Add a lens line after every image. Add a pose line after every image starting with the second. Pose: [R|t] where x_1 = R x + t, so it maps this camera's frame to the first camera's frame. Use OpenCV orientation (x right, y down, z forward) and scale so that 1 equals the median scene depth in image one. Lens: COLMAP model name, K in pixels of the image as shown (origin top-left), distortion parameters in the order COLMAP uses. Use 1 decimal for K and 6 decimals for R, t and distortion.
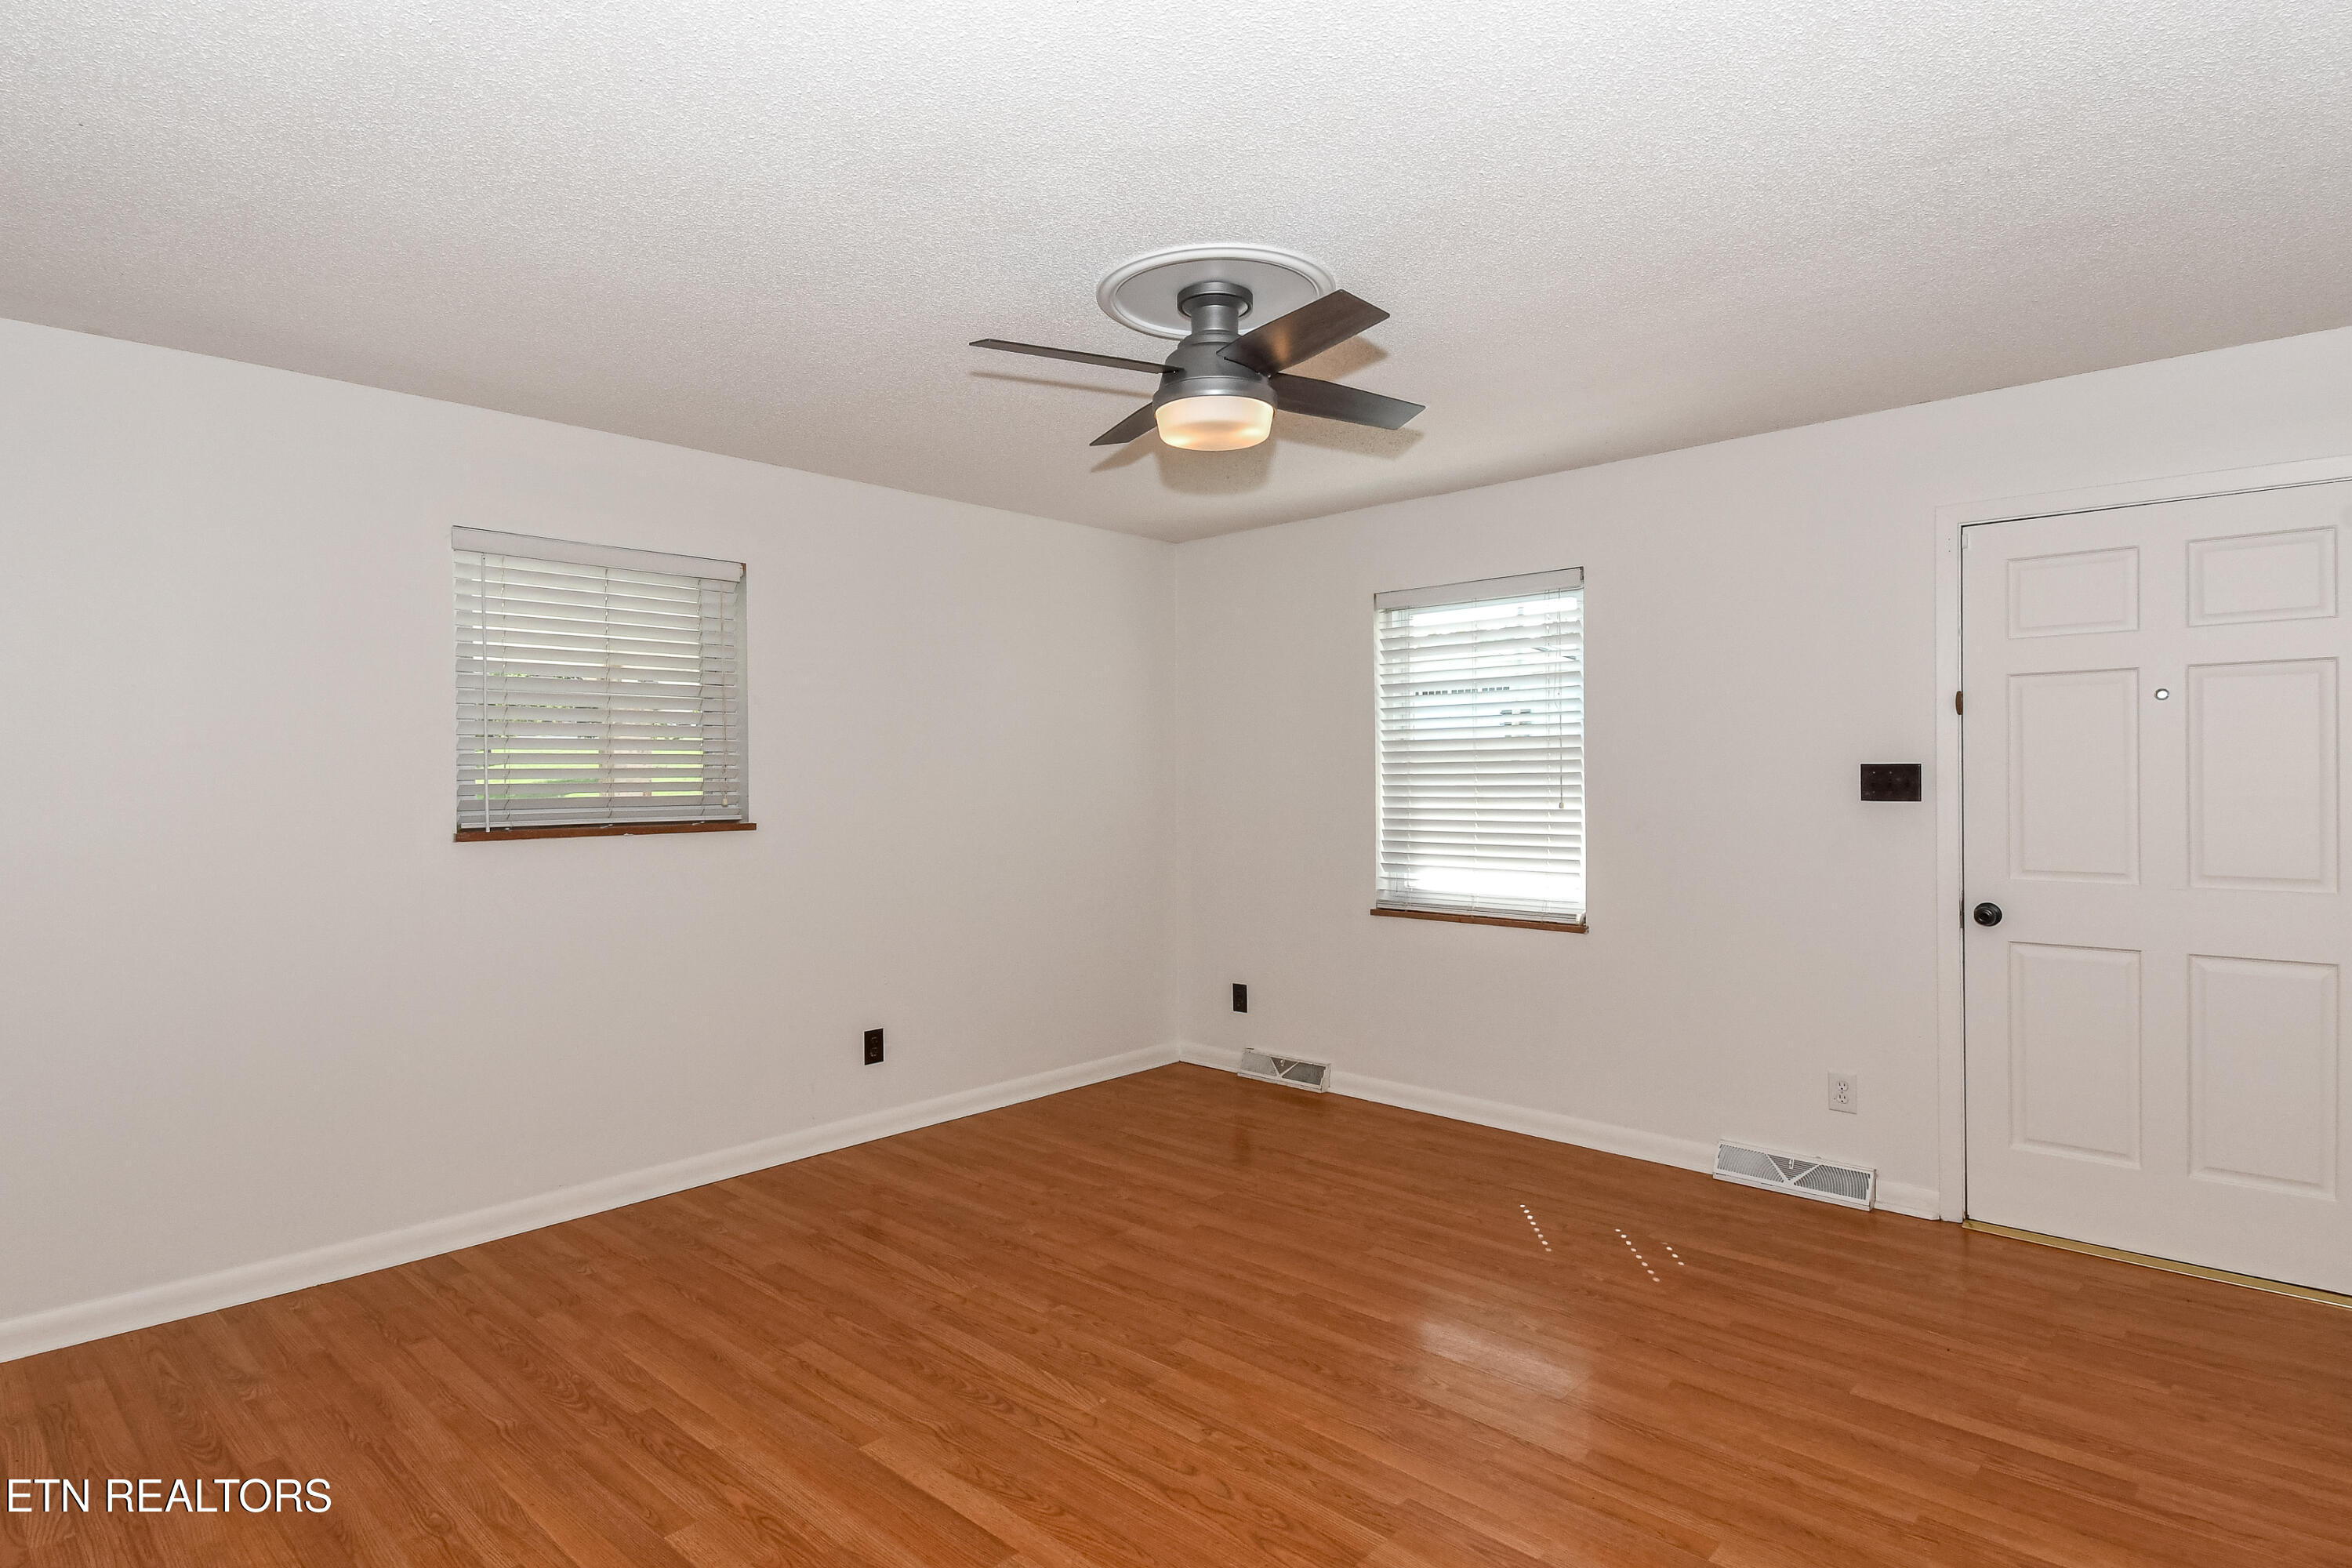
lens RADIAL K [[1283.1, 0, 1174.5], [0, 1283.1, 773.3], [0, 0, 1]] dist [0.070588, -0.061491]
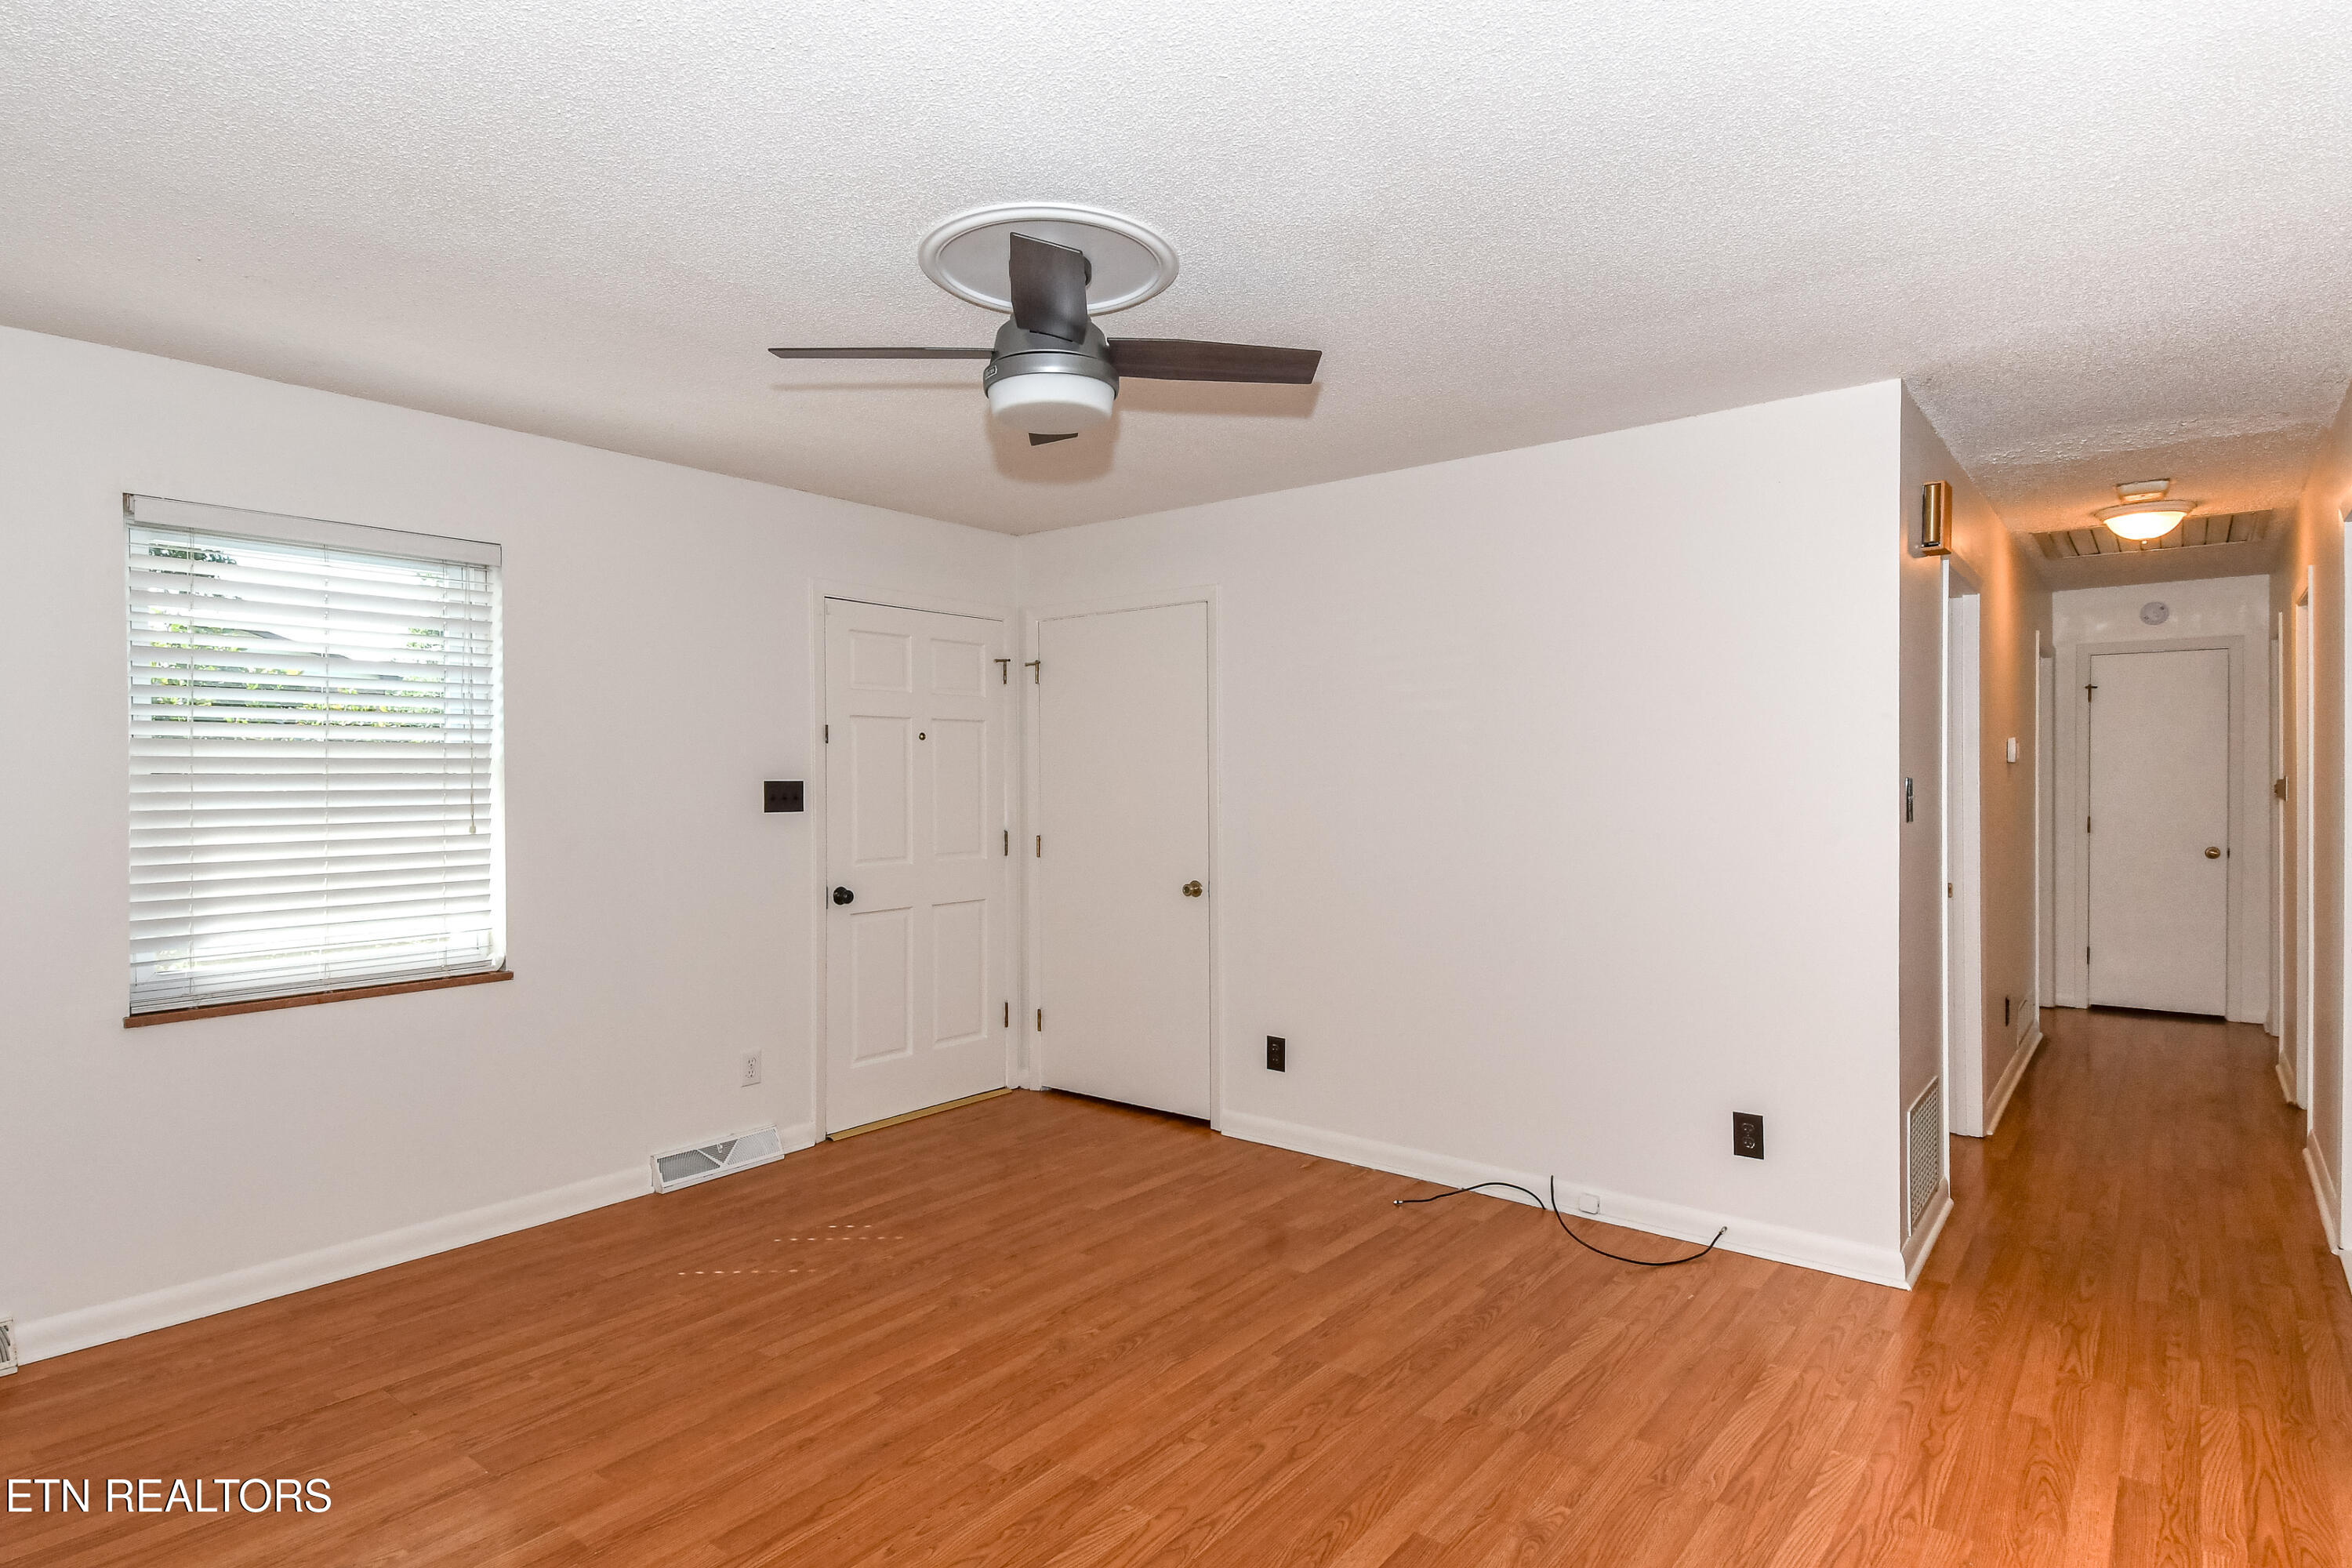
lens RADIAL K [[1283.1, 0, 1174.5], [0, 1283.1, 773.3], [0, 0, 1]] dist [0.070588, -0.061491]
pose [[-0.111967, 0.012757, 0.993630, -0.699328], [0.005943, 0.999908, -0.012168, 0.002599], [-0.993694, 0.004543, -0.112033, 0.801409]]
